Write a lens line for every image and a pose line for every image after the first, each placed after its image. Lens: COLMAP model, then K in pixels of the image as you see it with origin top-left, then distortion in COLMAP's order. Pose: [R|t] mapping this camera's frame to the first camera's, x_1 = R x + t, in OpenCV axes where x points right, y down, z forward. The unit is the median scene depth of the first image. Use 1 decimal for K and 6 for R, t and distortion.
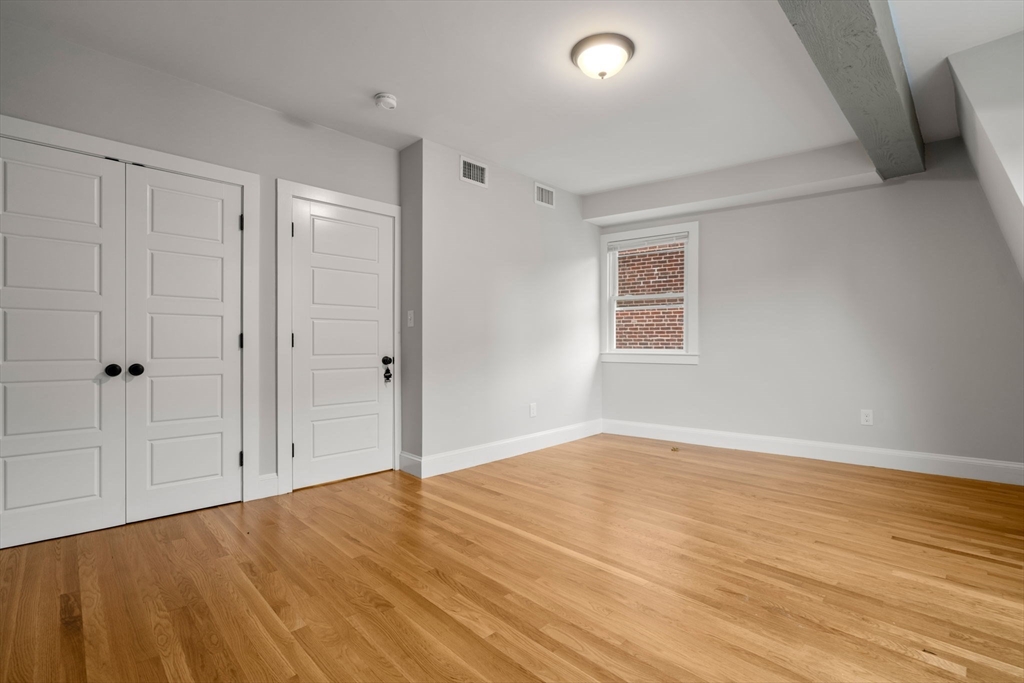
lens RADIAL K [[464.1, 0, 513.8], [0, 464.1, 342.5], [0, 0, 1]] dist [-0.002972, 0.000641]
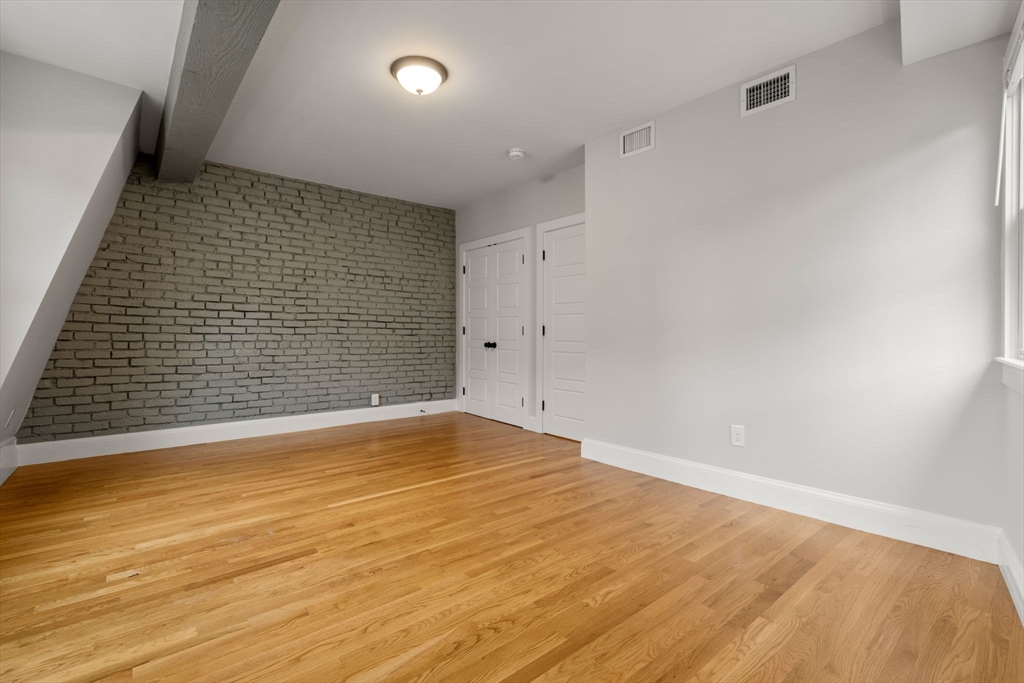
lens RADIAL K [[467.0, 0, 513.3], [0, 467.0, 329.2], [0, 0, 1]] dist [-0.002515, 0.000413]
pose [[-0.085809, -0.007484, -0.996284, 1.311299], [-0.001919, 0.999971, -0.007346, 0.003343], [0.996310, 0.001282, -0.085821, 1.348668]]
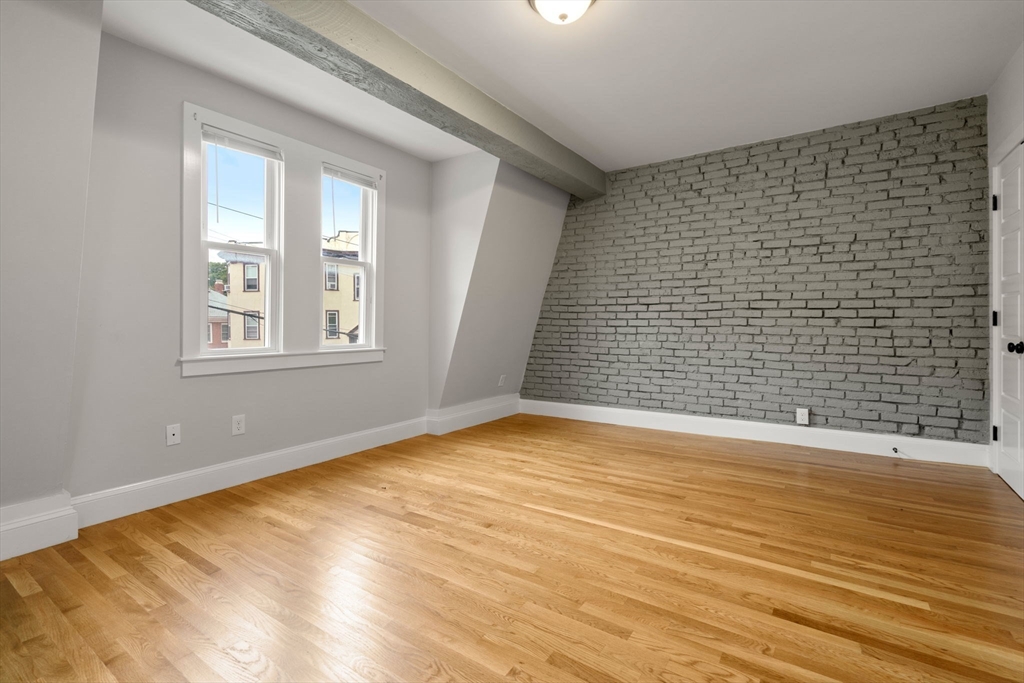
lens RADIAL K [[467.0, 0, 513.3], [0, 467.0, 329.2], [0, 0, 1]] dist [-0.002515, 0.000413]
pose [[-0.981560, 0.009333, -0.190926, 0.463395], [0.007734, 0.999929, 0.009117, 0.000115], [0.190998, 0.007473, -0.981562, 1.879813]]
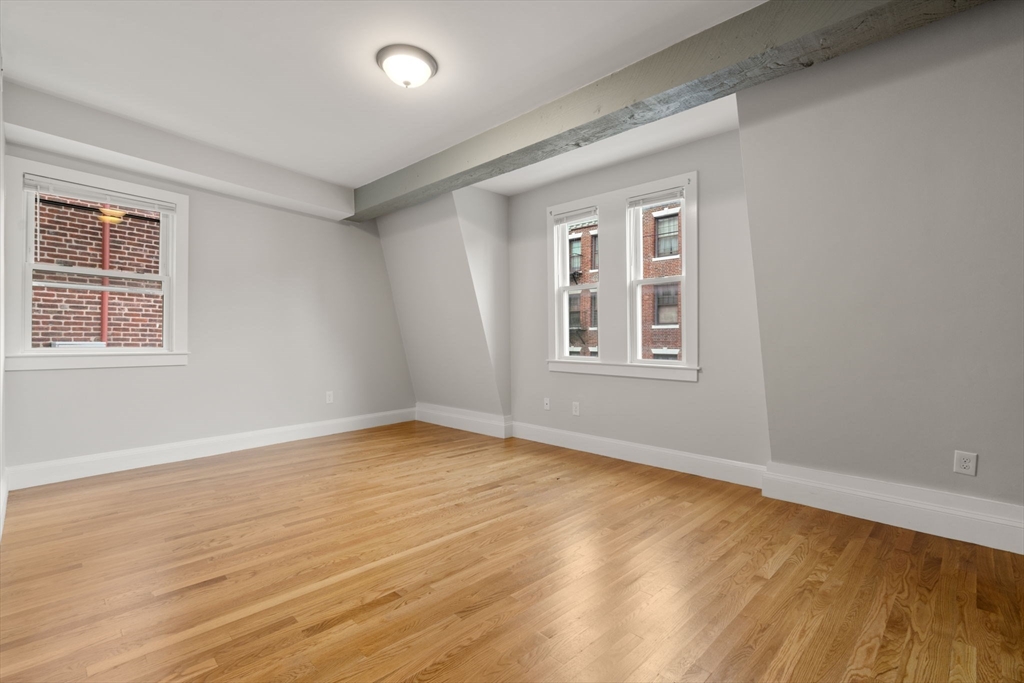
lens RADIAL K [[467.2, 0, 512.0], [0, 467.2, 341.5], [0, 0, 1]] dist [-0.001757, 0.000006]
pose [[-0.003482, -0.003113, 0.999989, -0.869871], [-0.007299, 0.999969, 0.003087, -0.004621], [-0.999967, -0.007288, -0.003504, 0.781065]]
